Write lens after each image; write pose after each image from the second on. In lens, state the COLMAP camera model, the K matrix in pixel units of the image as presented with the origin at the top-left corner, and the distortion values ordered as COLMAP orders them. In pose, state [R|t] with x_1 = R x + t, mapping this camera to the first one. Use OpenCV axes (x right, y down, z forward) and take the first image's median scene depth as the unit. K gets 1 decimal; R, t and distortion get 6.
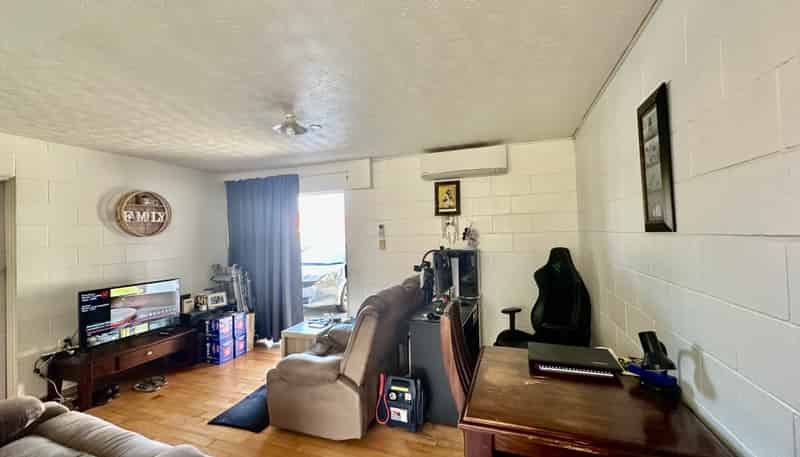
lens RADIAL K [[319.9, 0, 398.9], [0, 319.9, 229.6], [0, 0, 1]] dist [-0.002178, 0.000103]
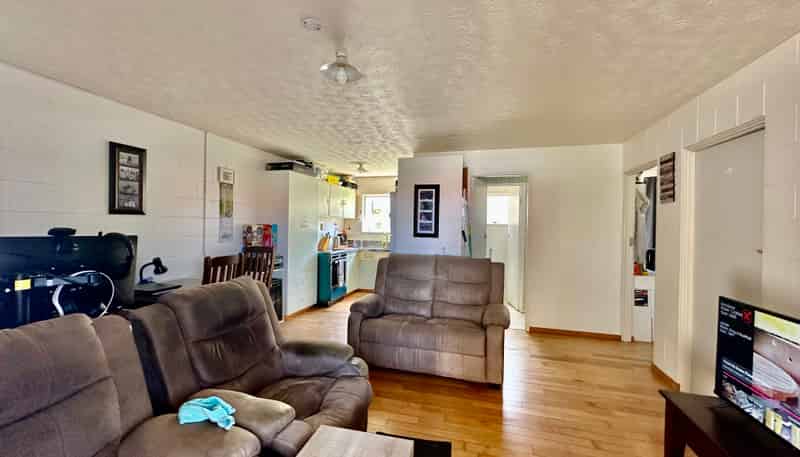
lens RADIAL K [[319.9, 0, 400.9], [0, 319.9, 226.9], [0, 0, 1]] dist [-0.002178, 0.000103]
pose [[-0.997545, 0.012393, -0.068923, -0.325397], [0.013084, 0.999868, -0.009587, 0.056392], [0.068795, -0.010465, -0.997576, 1.392321]]
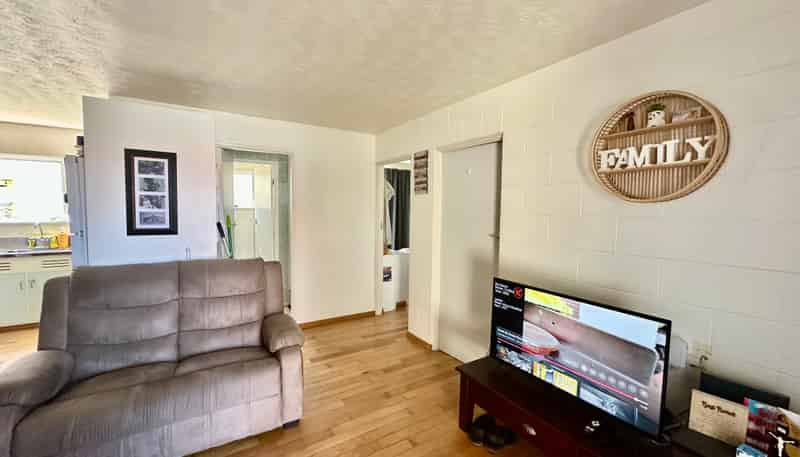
lens RADIAL K [[319.9, 0, 402.2], [0, 319.9, 228.0], [0, 0, 1]] dist [-0.002178, 0.000103]
pose [[-0.618131, 0.066494, -0.783257, -0.274795], [0.014650, 0.997217, 0.073096, 0.023484], [0.785938, 0.033708, -0.617385, 1.145633]]
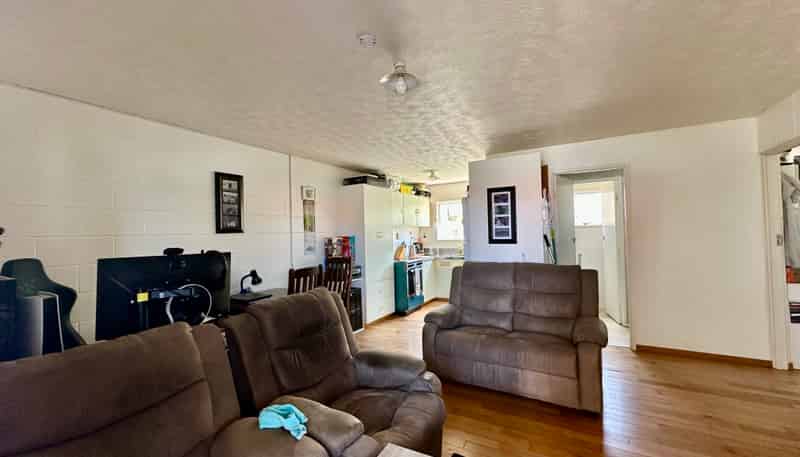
lens RADIAL K [[319.9, 0, 400.7], [0, 319.9, 226.9], [0, 0, 1]] dist [-0.002178, 0.000103]
pose [[-0.982702, 0.058413, 0.175741, -0.349973], [0.052136, 0.997833, -0.040131, 0.053534], [-0.177704, -0.030275, -0.983618, 1.368752]]
